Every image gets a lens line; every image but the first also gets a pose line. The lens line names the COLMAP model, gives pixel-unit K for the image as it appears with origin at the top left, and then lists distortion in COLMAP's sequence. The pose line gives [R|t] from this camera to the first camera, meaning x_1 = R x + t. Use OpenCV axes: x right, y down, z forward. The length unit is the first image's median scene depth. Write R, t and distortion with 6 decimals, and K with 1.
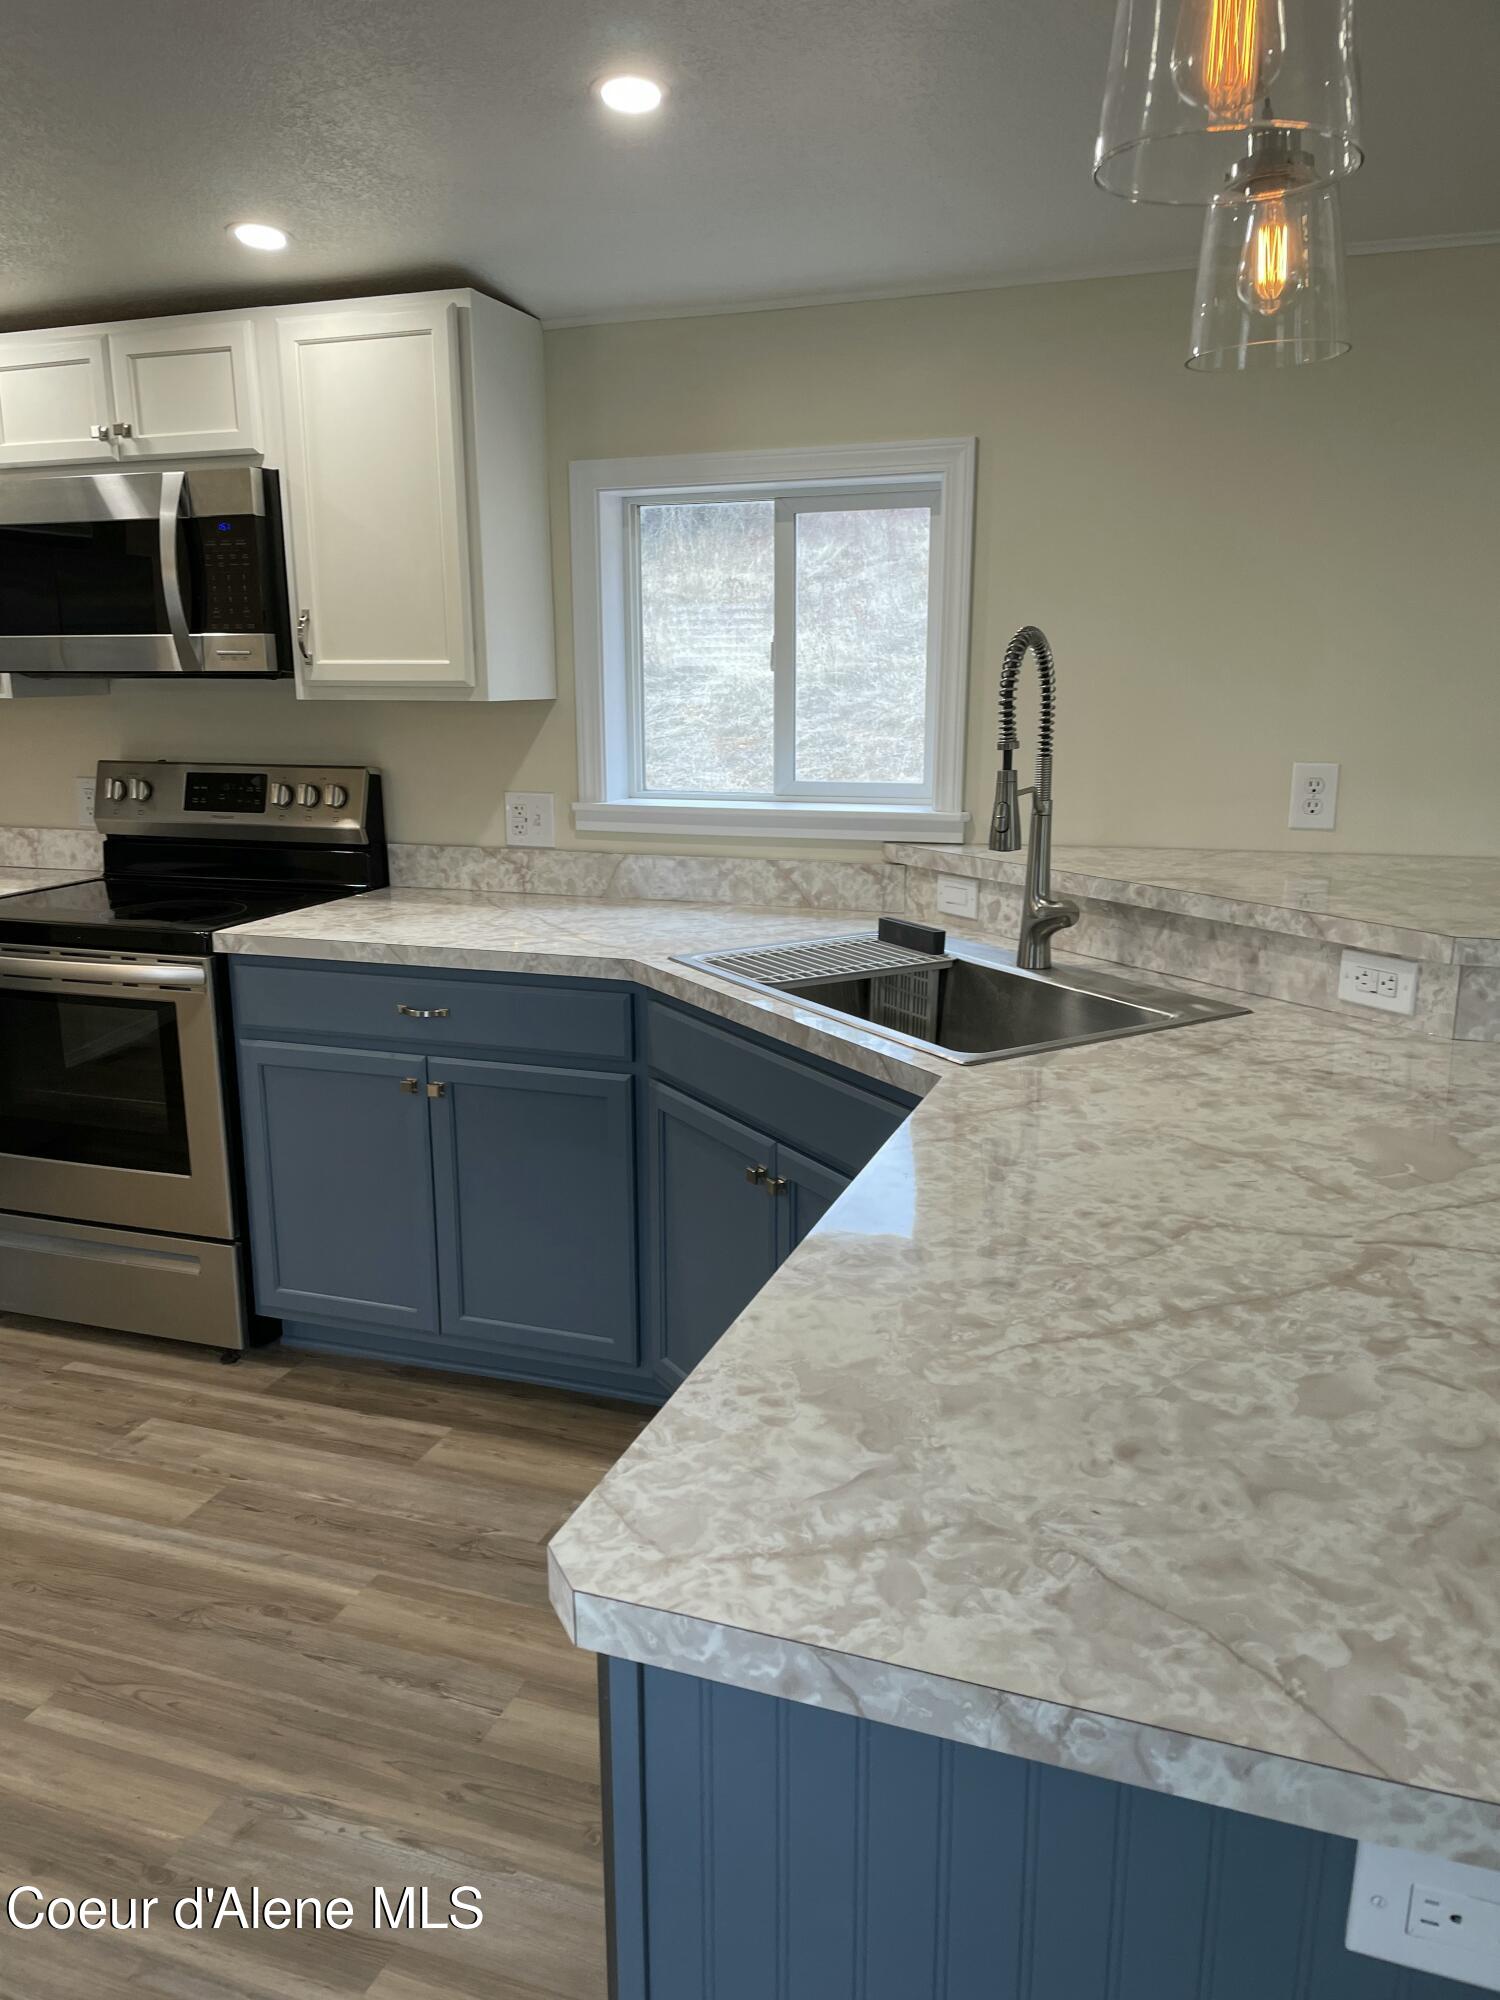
lens RADIAL K [[1520.6, 0, 737.8], [0, 1520.6, 999.7], [0, 0, 1]] dist [0.096207, -0.113910]
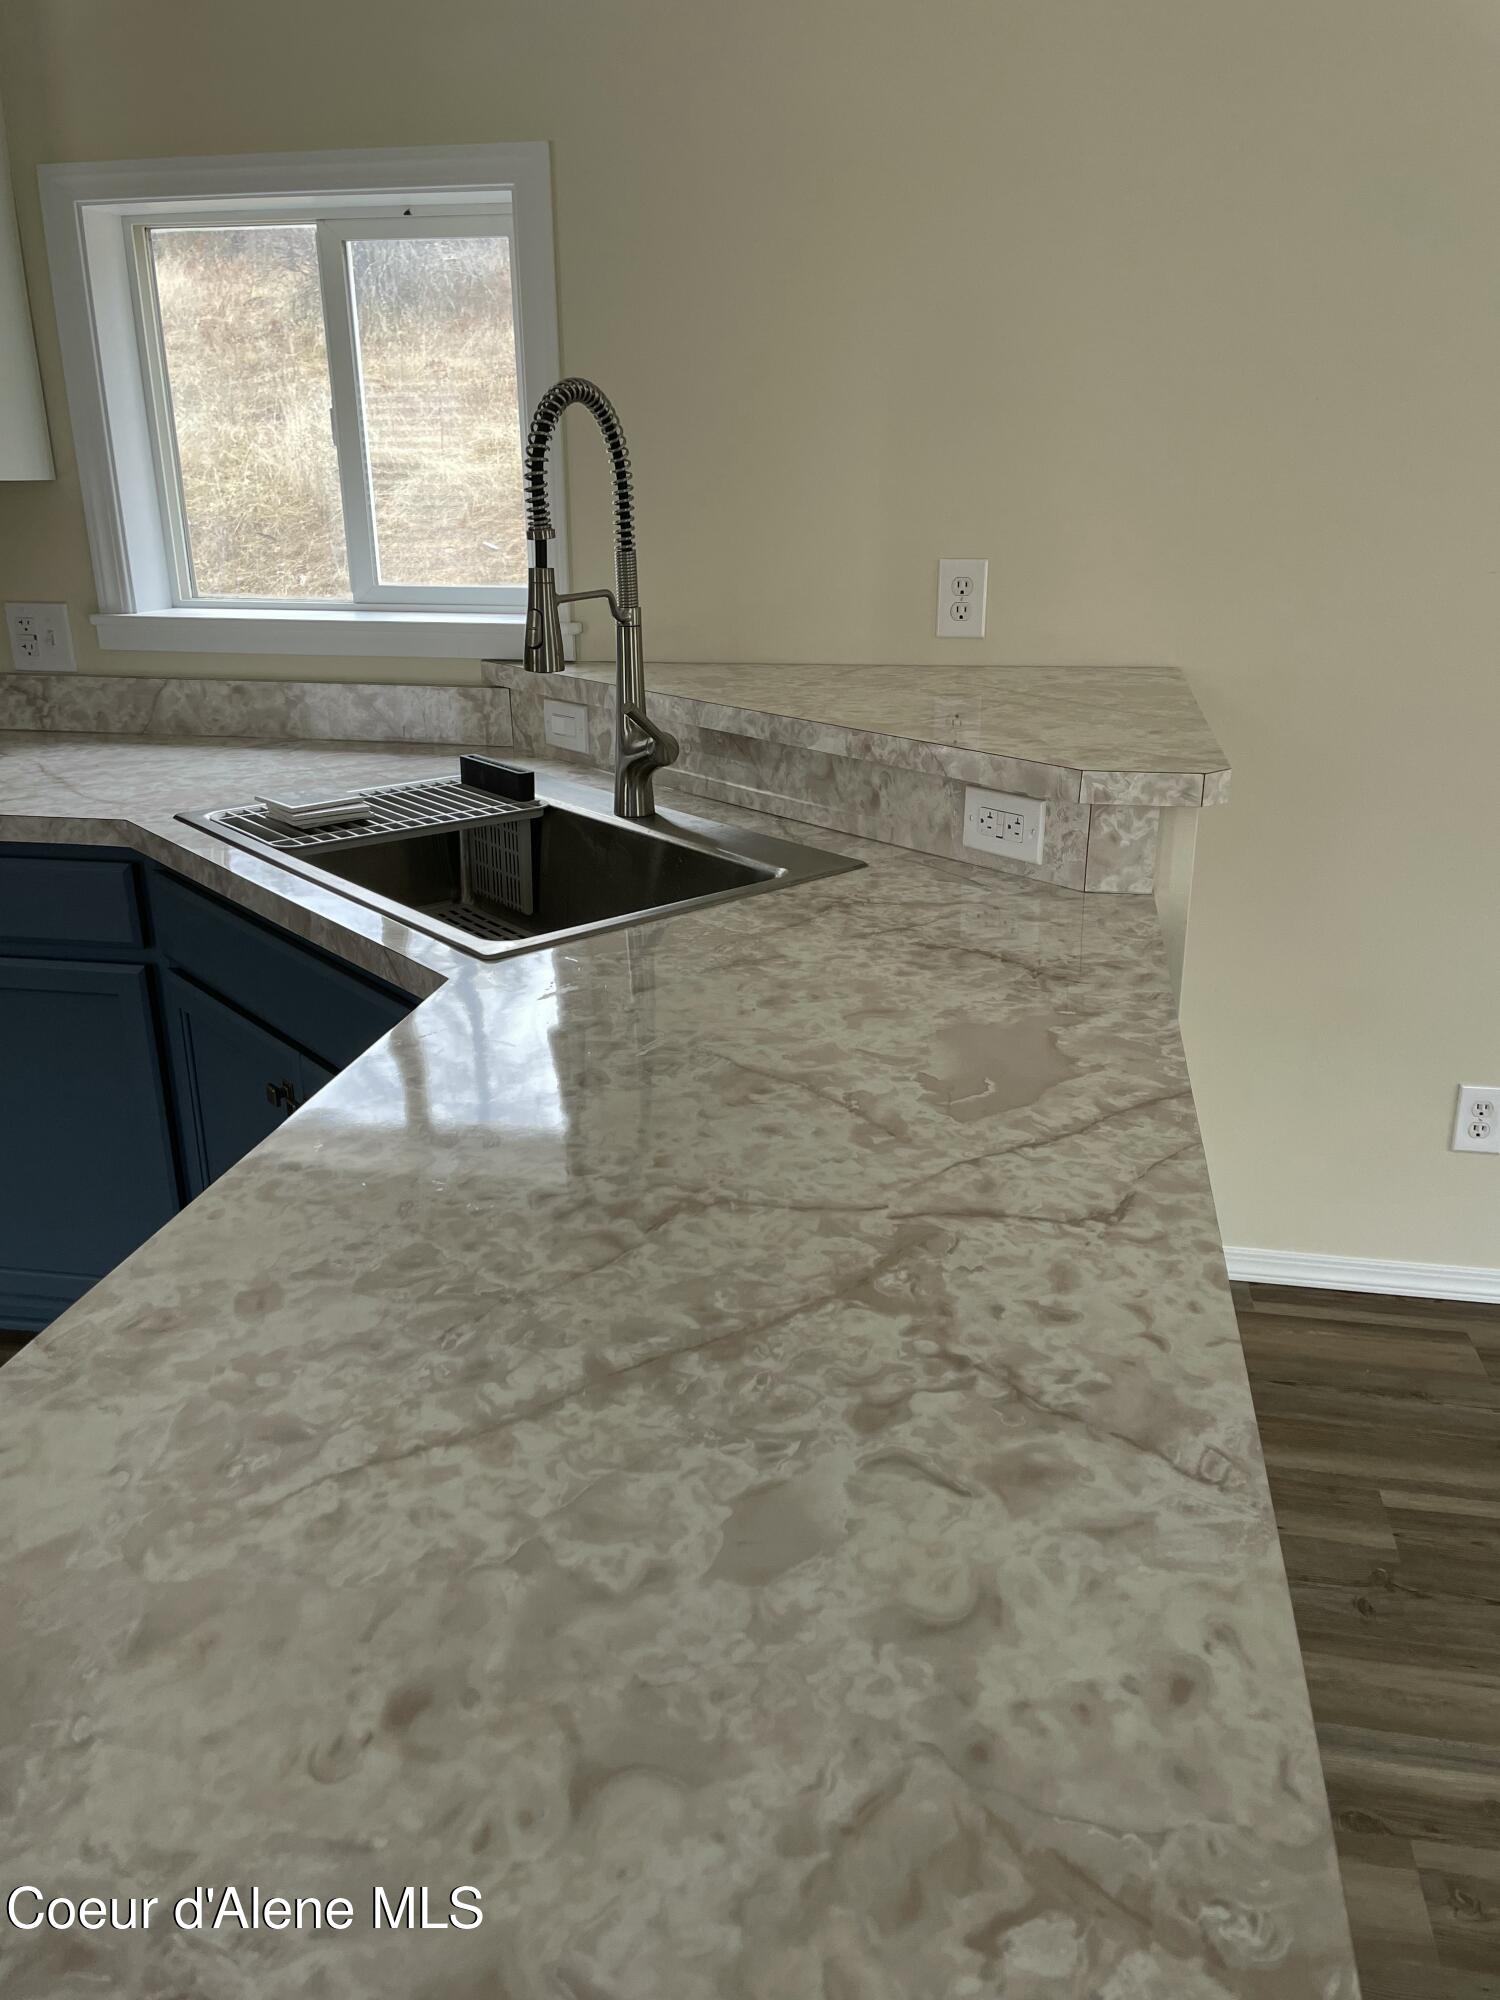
lens RADIAL K [[1520.6, 0, 766.3], [0, 1520.6, 986.4], [0, 0, 1]] dist [0.096207, -0.113910]
pose [[0.984910, -0.055455, 0.163939, 0.109780], [0.036969, 0.992823, 0.113734, -0.017708], [-0.169070, -0.105957, 0.979892, 0.147769]]
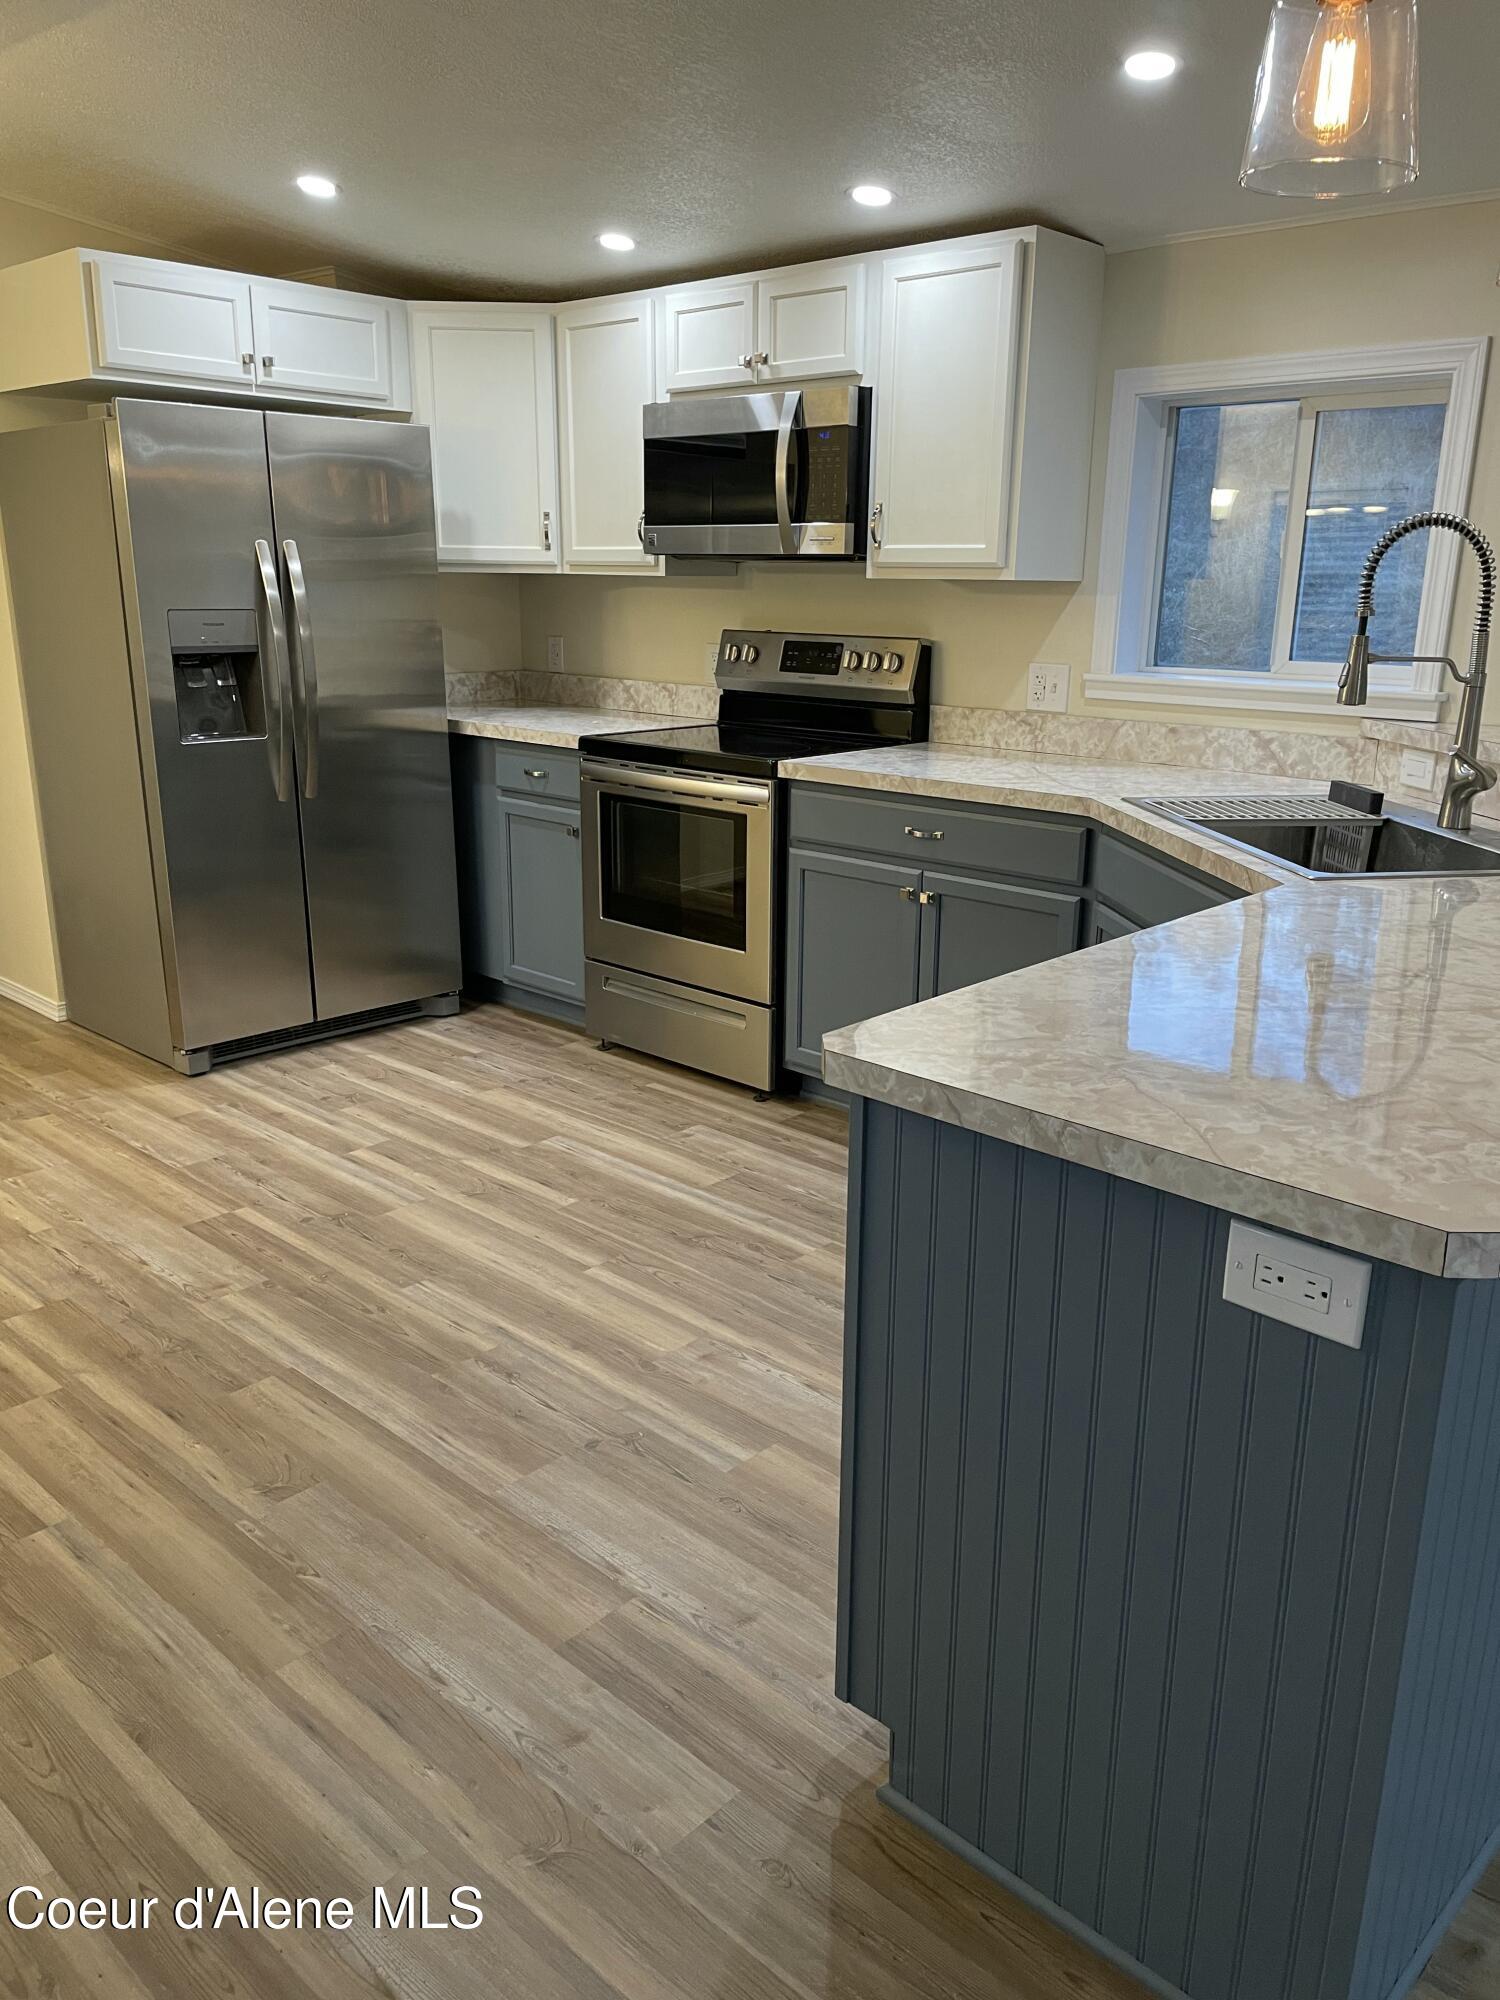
lens RADIAL K [[1520.6, 0, 763.6], [0, 1520.6, 993.6], [0, 0, 1]] dist [0.096207, -0.113910]
pose [[0.922170, 0.122051, -0.367022, 0.140091], [-0.103597, 0.992178, 0.069647, 0.062980], [0.372652, -0.026204, 0.927601, -0.192954]]
